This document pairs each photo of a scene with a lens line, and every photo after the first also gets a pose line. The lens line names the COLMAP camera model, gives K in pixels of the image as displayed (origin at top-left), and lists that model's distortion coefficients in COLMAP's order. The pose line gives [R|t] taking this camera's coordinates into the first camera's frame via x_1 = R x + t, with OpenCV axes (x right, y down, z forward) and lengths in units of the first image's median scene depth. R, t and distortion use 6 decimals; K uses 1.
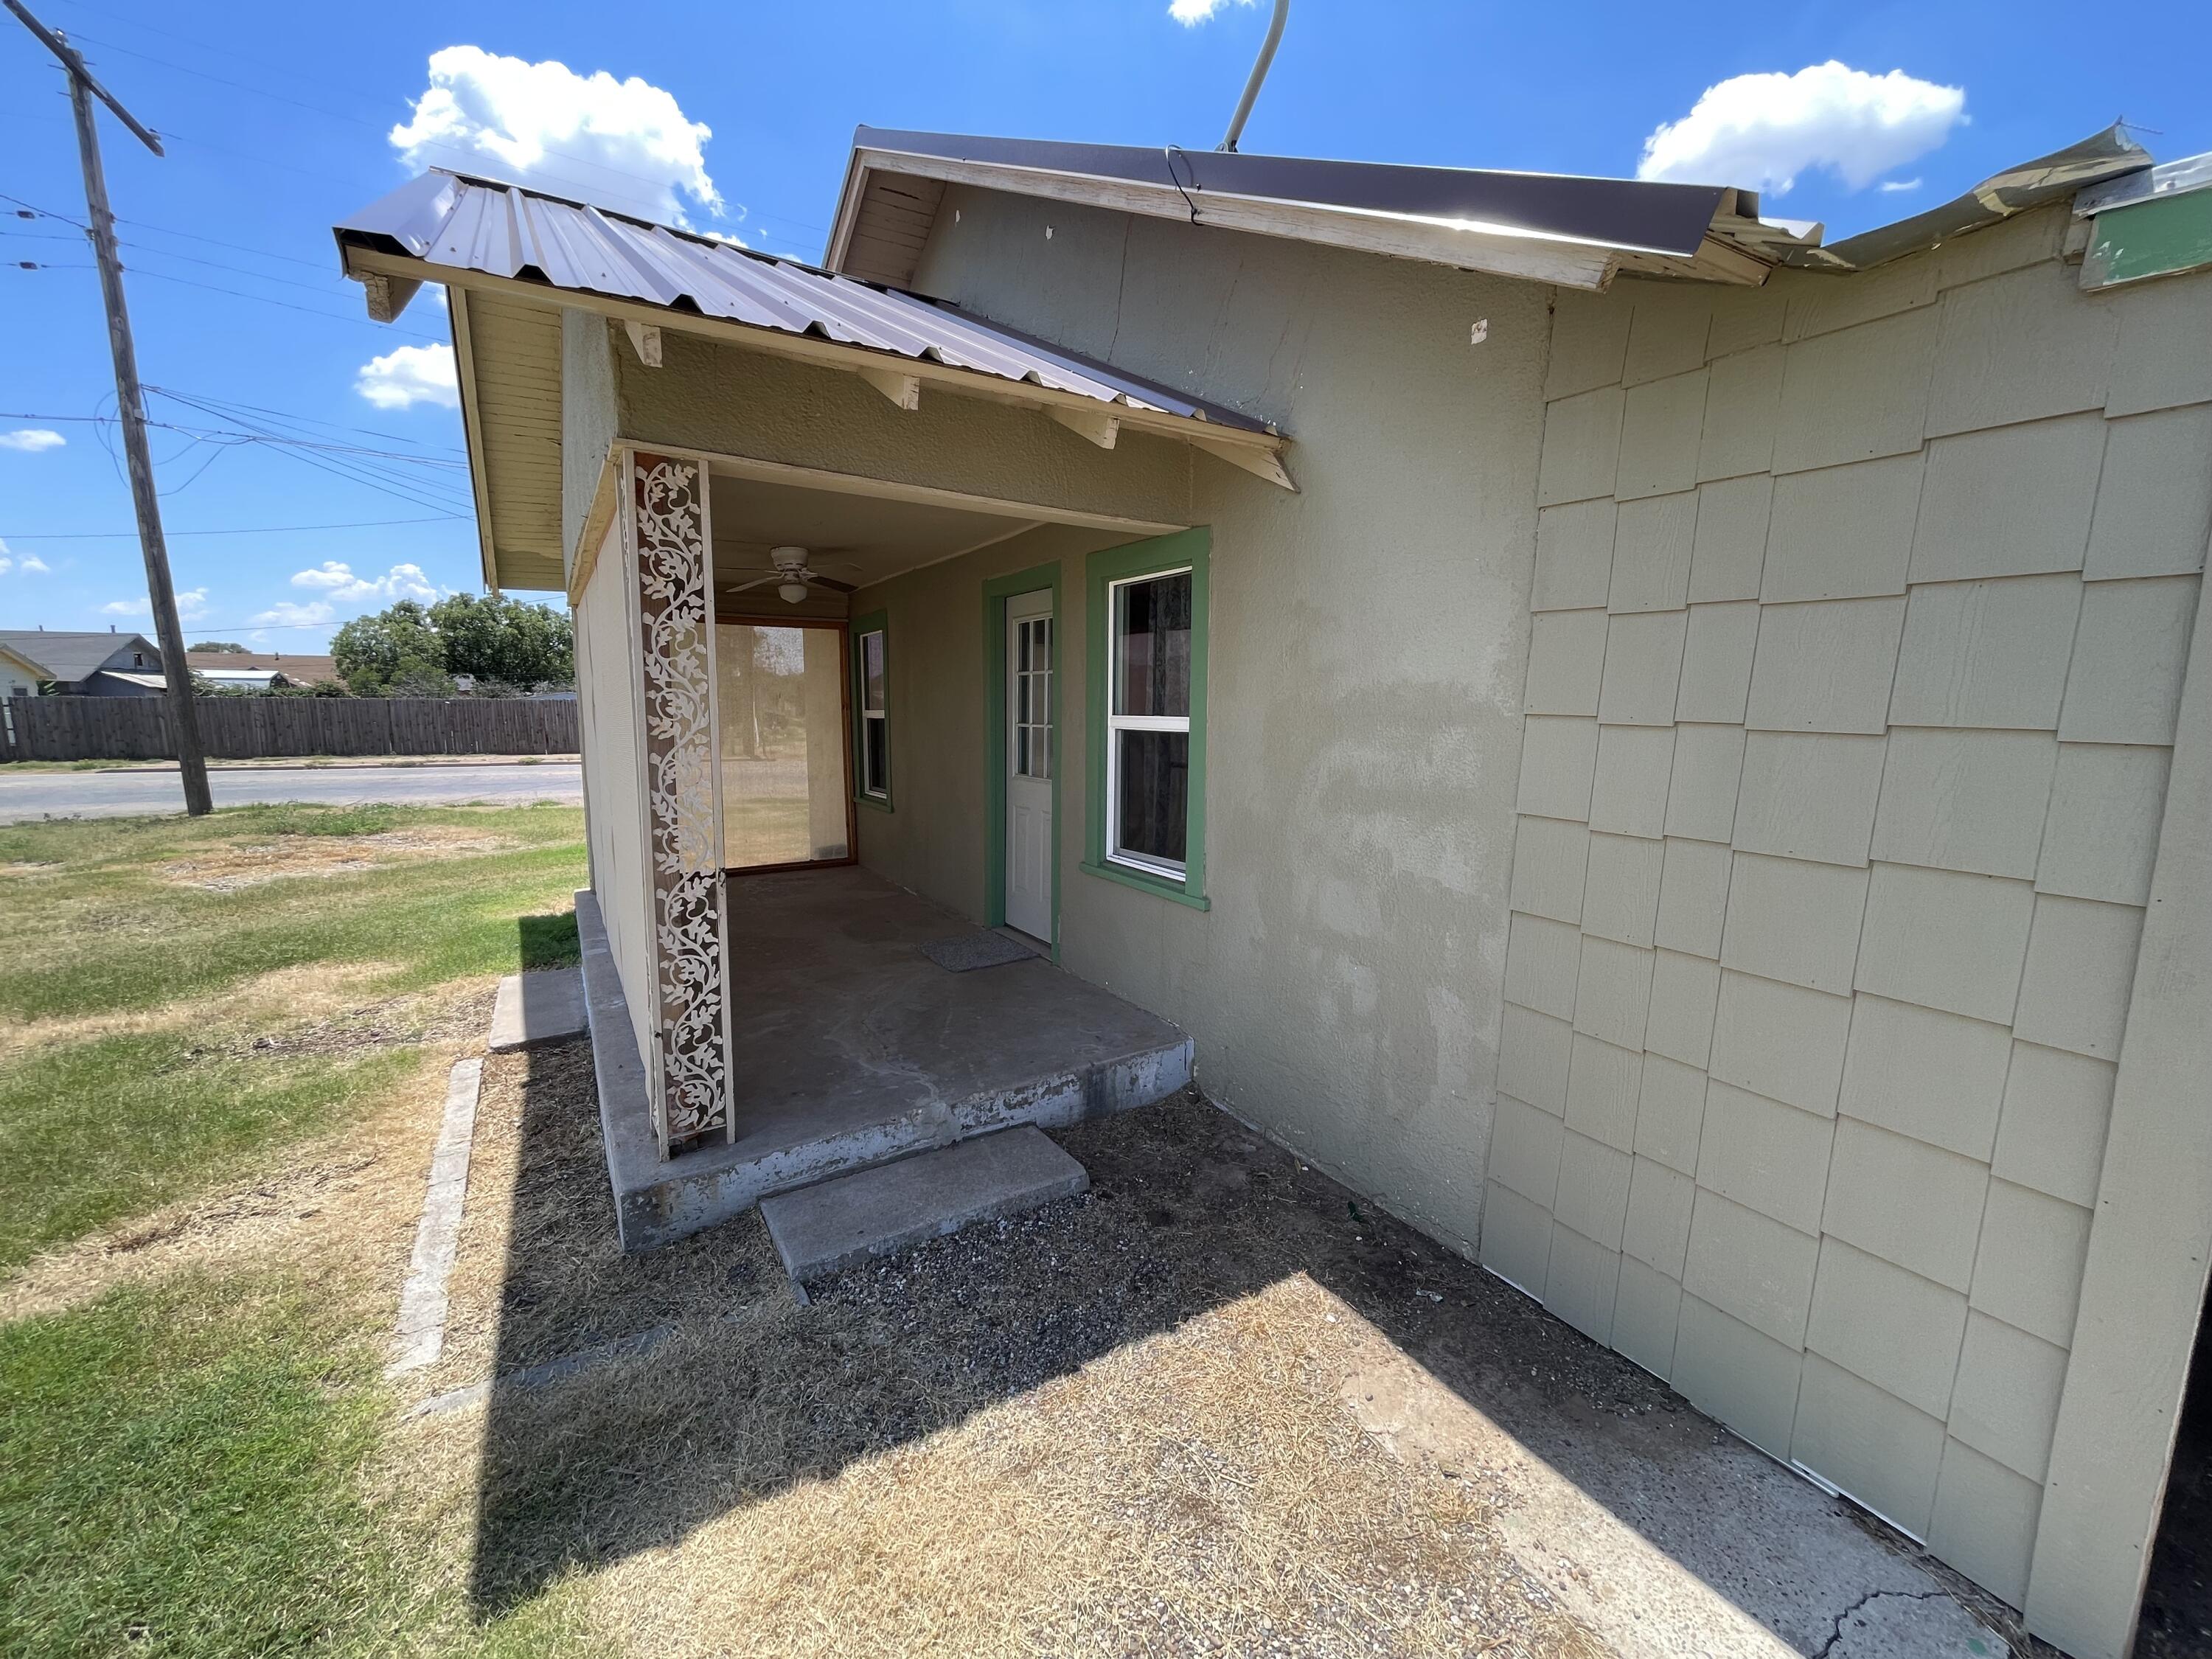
lens RADIAL K [[899.1, 0, 1091.0], [0, 899.1, 838.0], [0, 0, 1]] dist [0.007354, -0.000059]
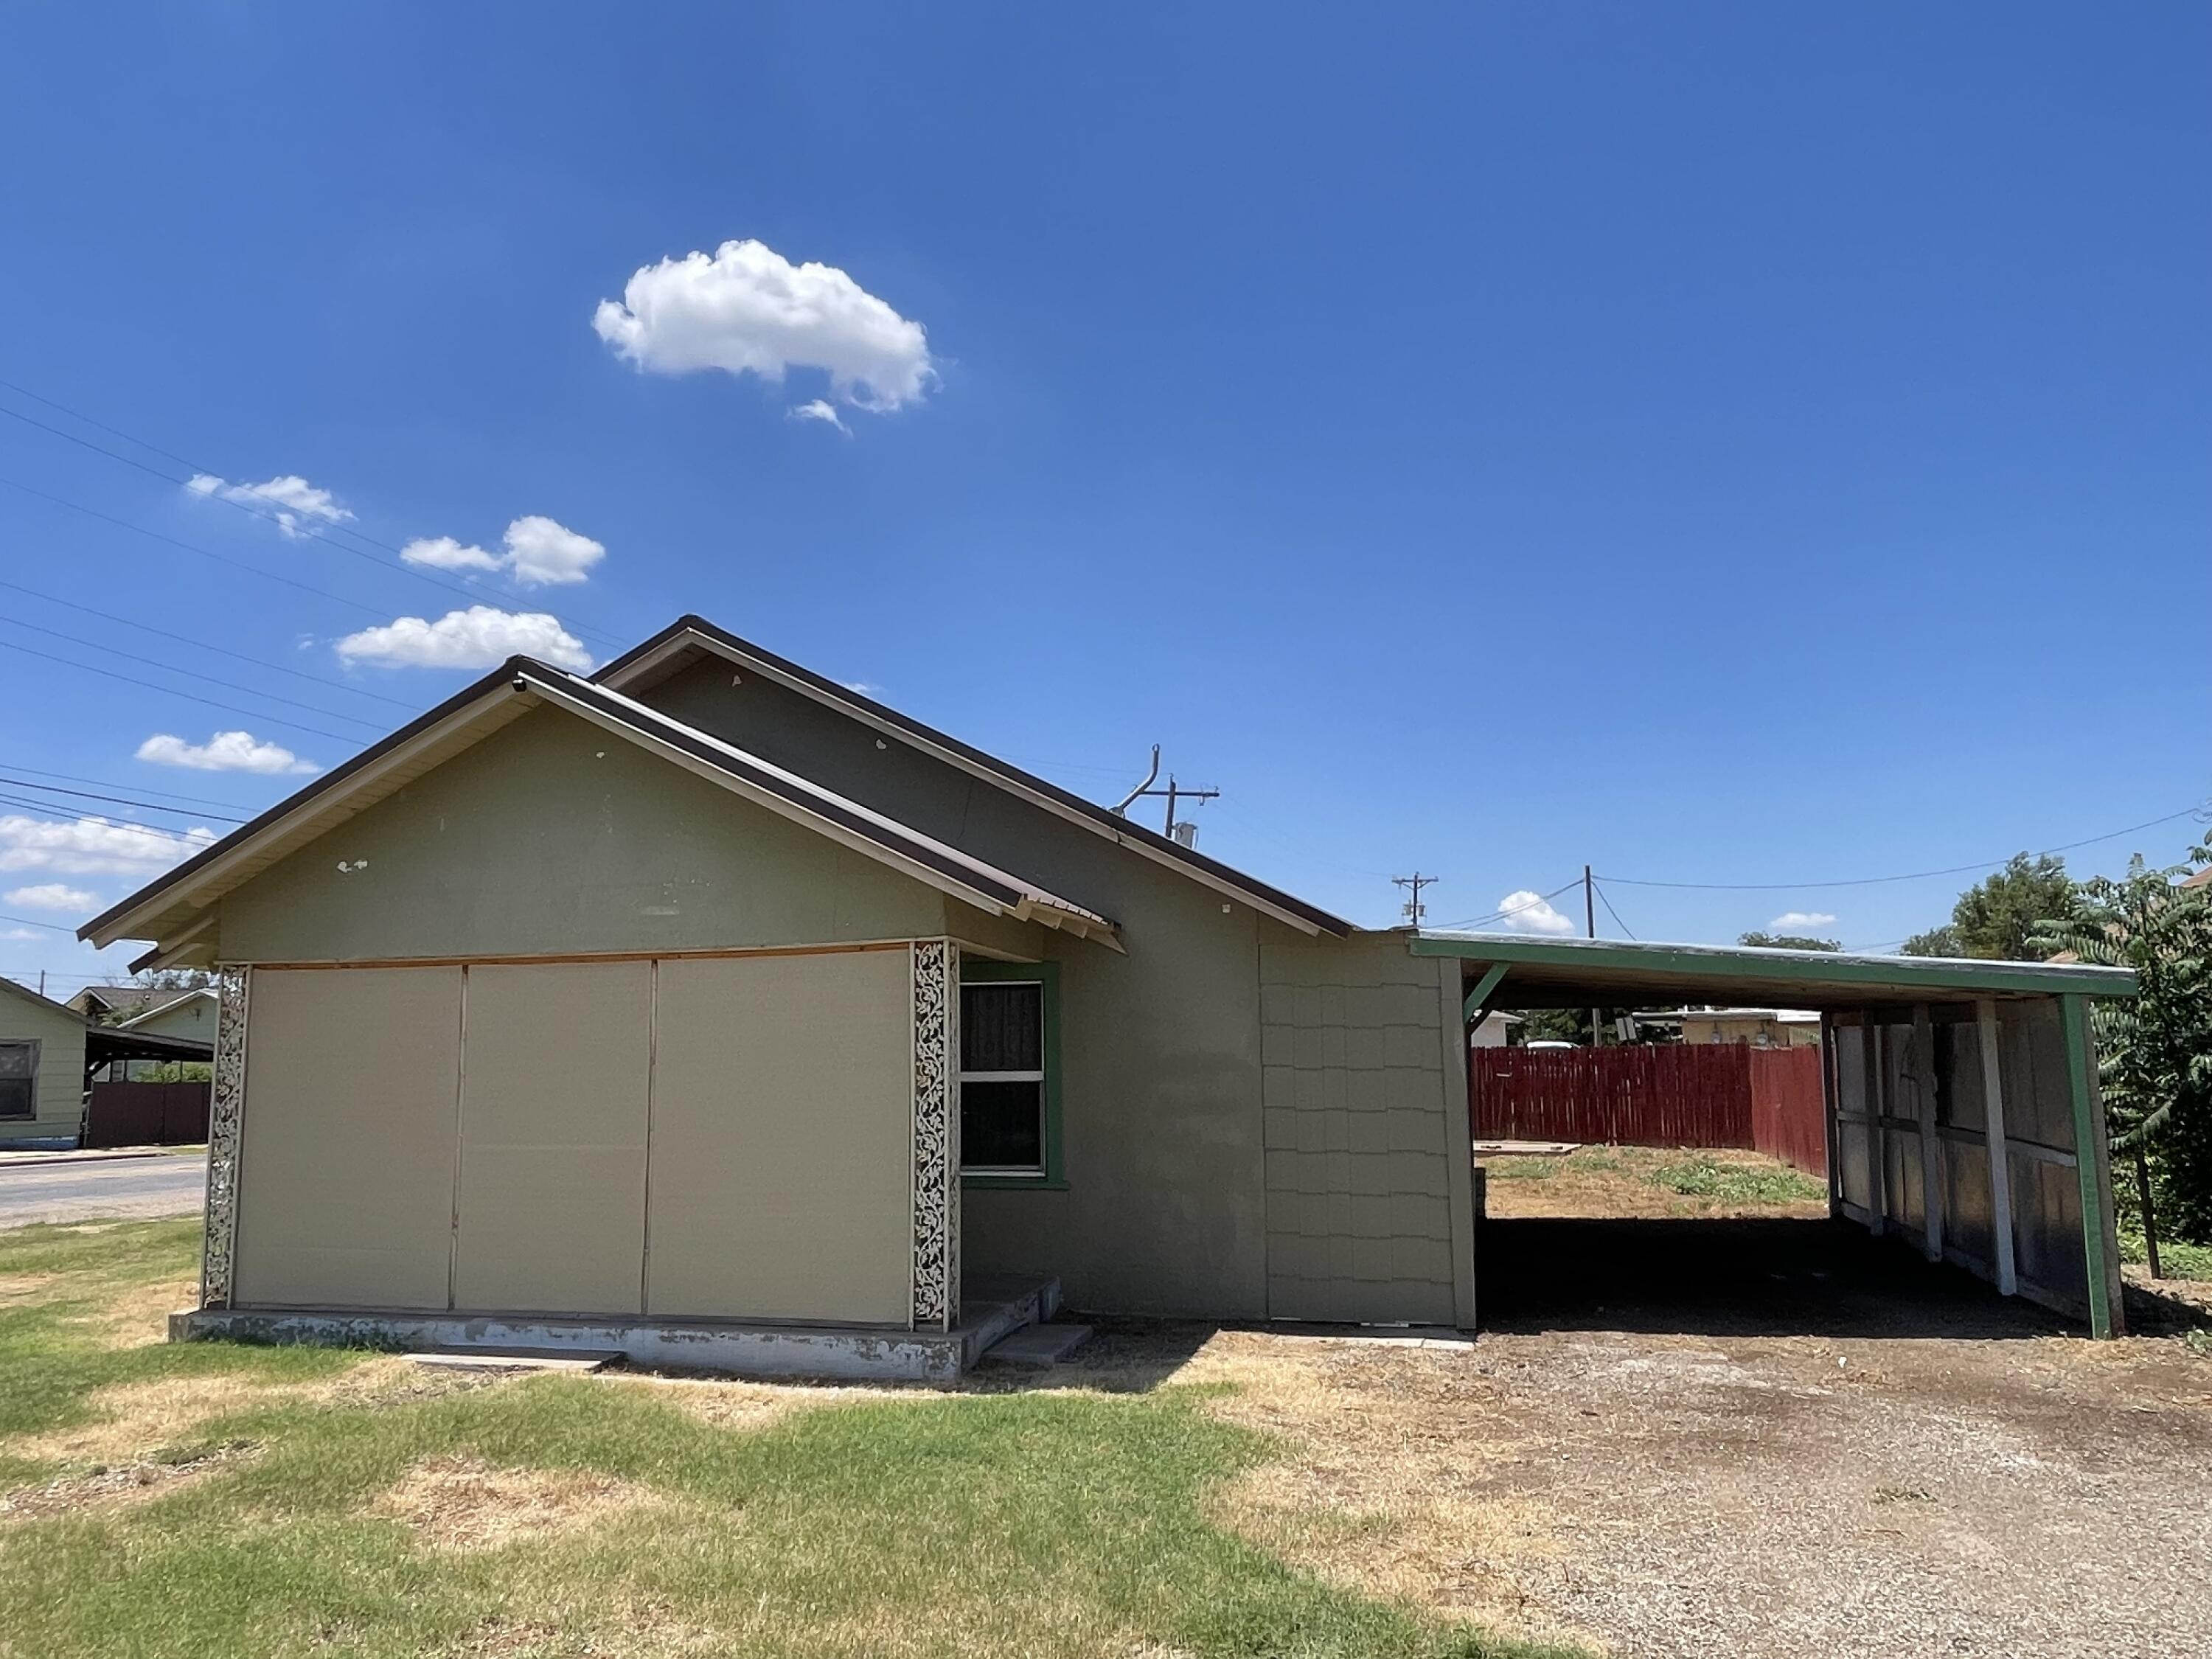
lens RADIAL K [[1560.1, 0, 1106.0], [0, 1560.1, 829.5], [0, 0, 1]] dist [0.004879, 0.001267]
pose [[0.736258, 0.081763, 0.671743, -2.095508], [0.119158, 0.961498, -0.247634, 0.187955], [-0.666127, 0.262366, 0.698168, -1.402489]]
